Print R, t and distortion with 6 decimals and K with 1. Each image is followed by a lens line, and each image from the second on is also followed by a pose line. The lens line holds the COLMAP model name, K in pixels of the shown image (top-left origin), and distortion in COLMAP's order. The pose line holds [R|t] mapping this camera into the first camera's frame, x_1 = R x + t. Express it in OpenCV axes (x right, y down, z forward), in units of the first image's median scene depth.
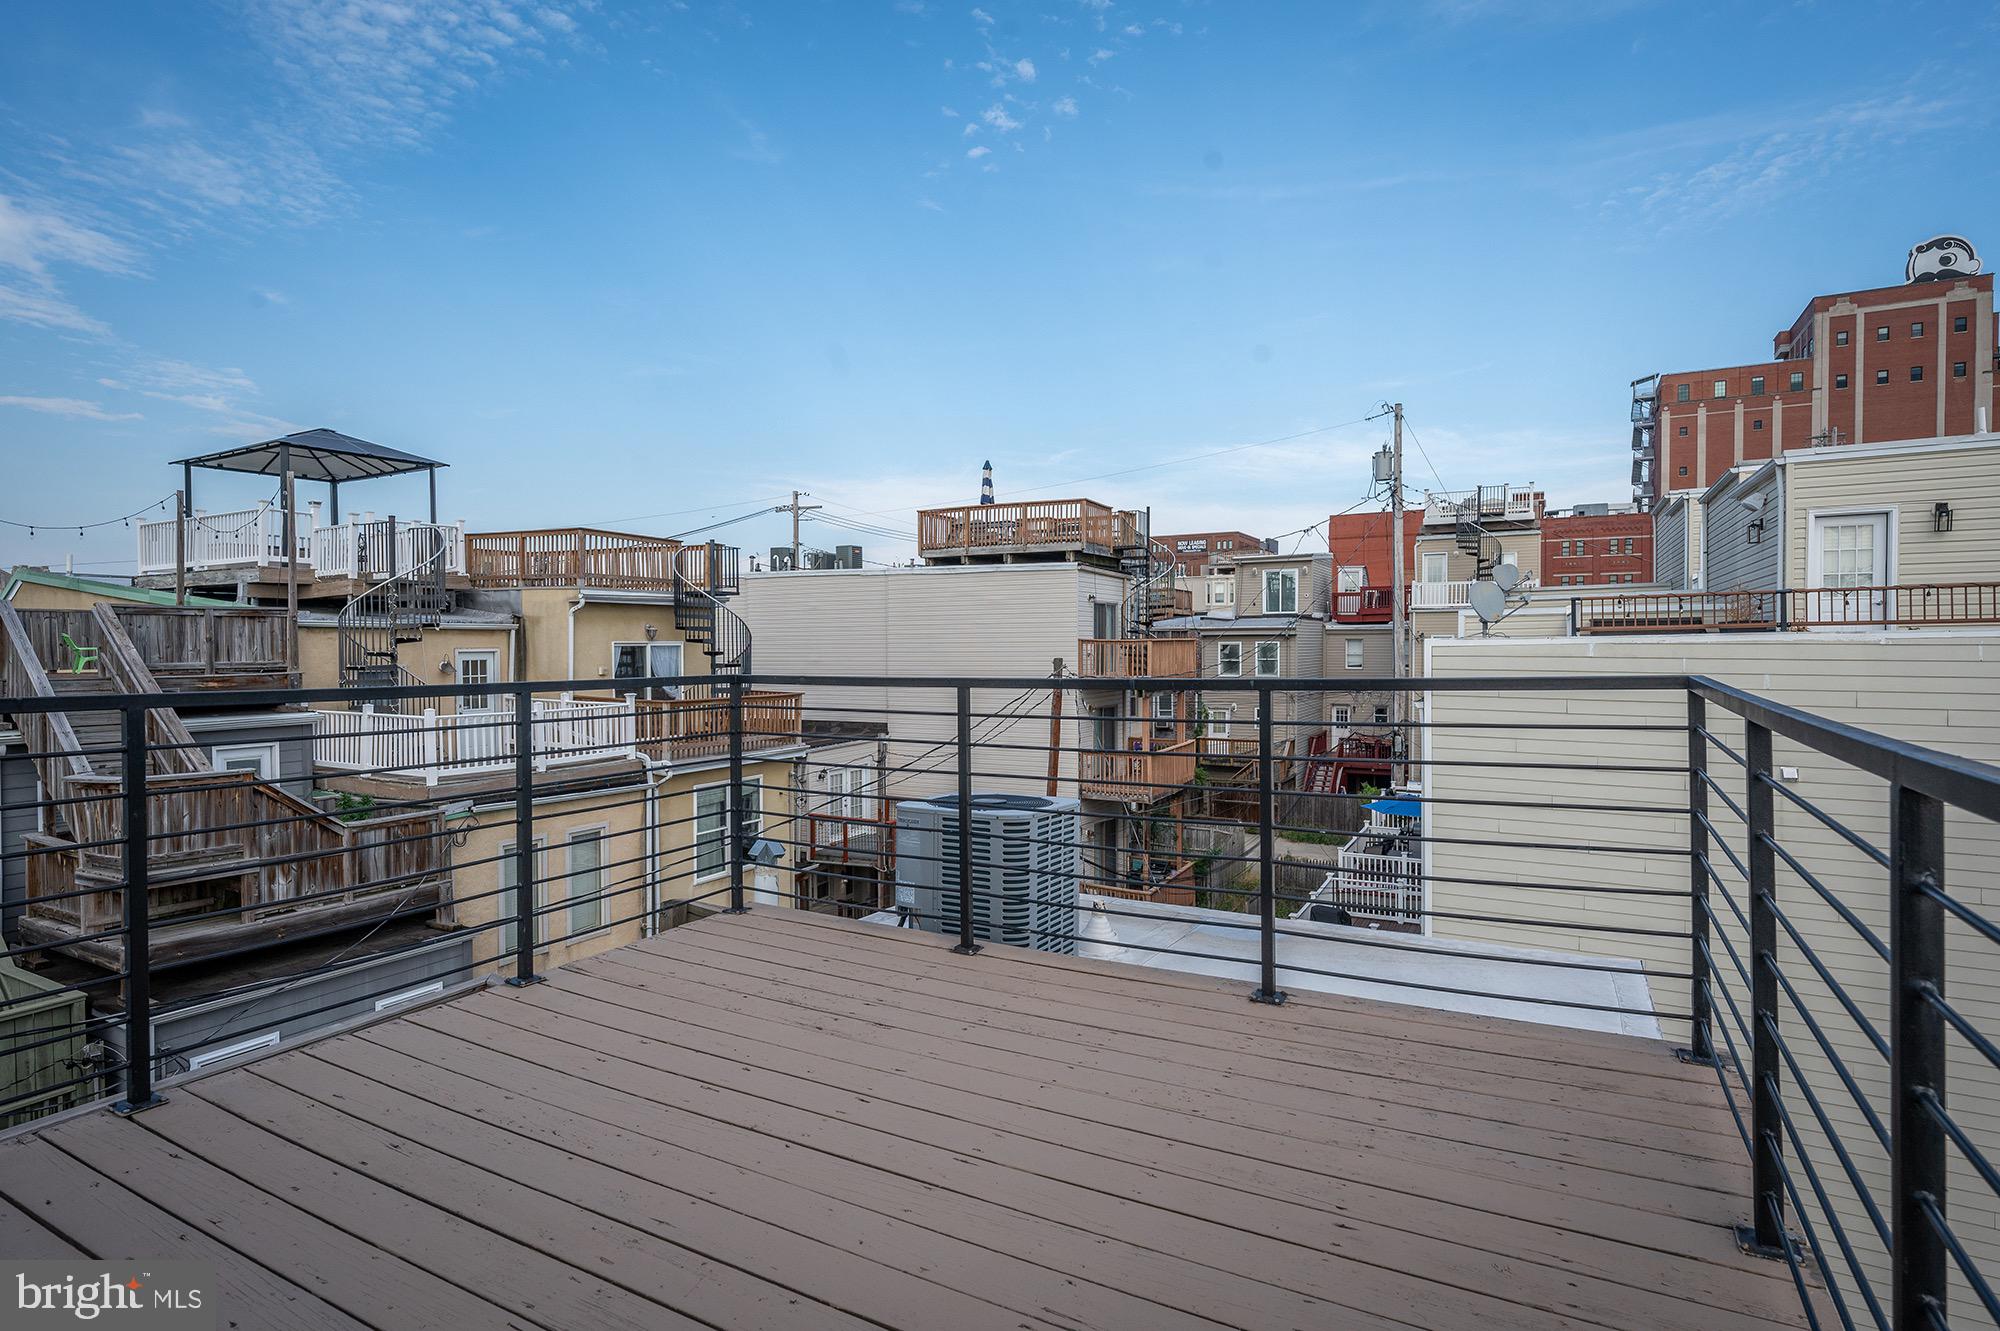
lens RADIAL K [[1005.9, 0, 1000.0], [0, 1005.9, 665.5], [0, 0, 1]] dist [0.000391, -0.000337]
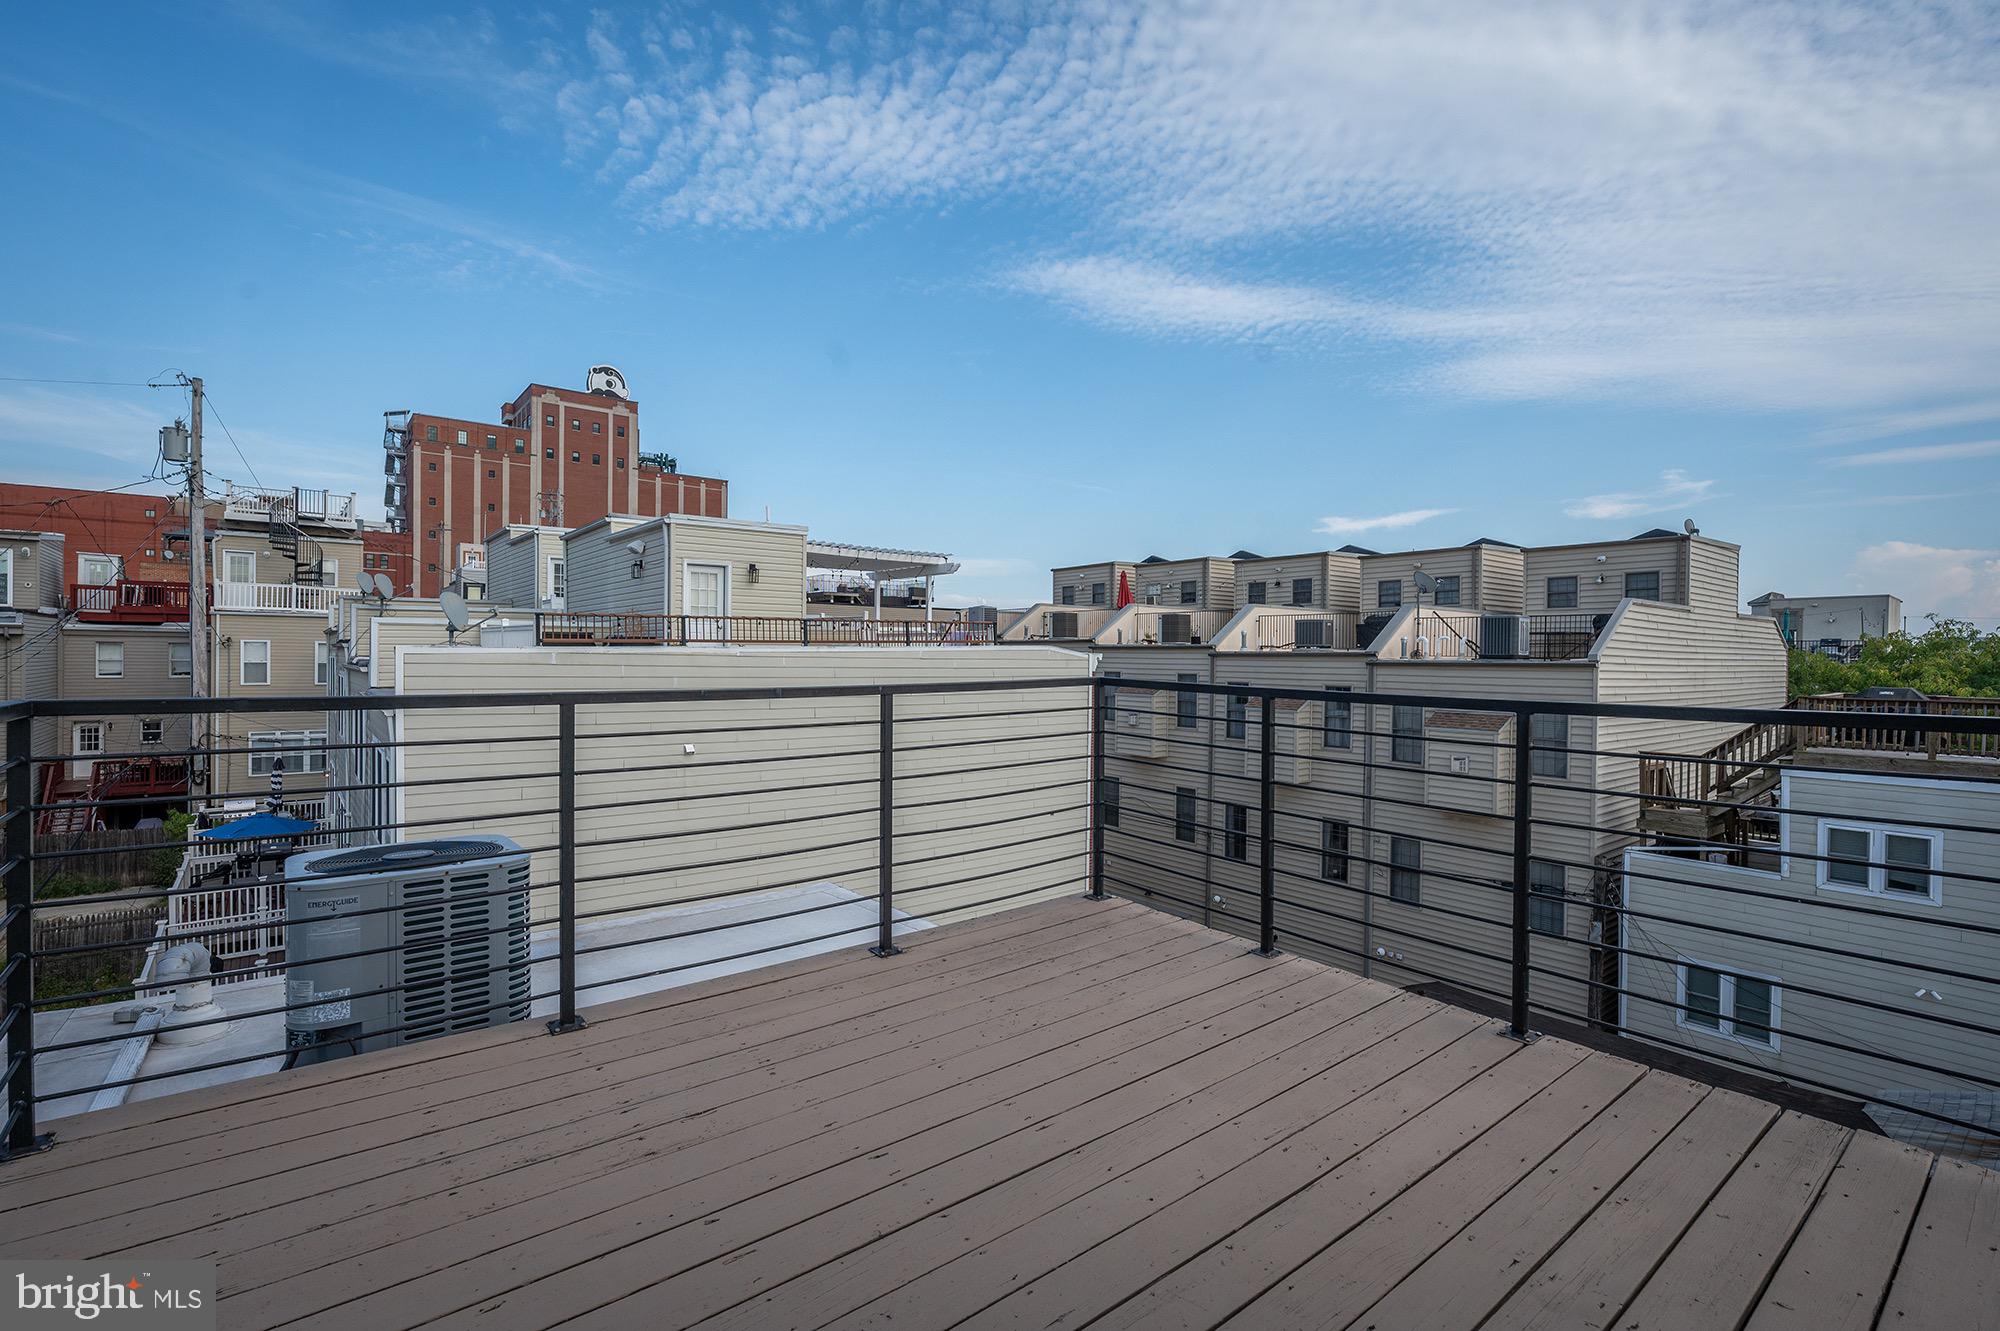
lens RADIAL K [[878.5, 0, 1037.7], [0, 878.5, 662.1], [0, 0, 1]] dist [-0.003987, -0.000643]
pose [[0.377972, 0.004260, 0.925807, -0.131633], [0.006014, 0.999957, -0.007057, -0.000418], [-0.925798, 0.008235, 0.377930, 0.092740]]
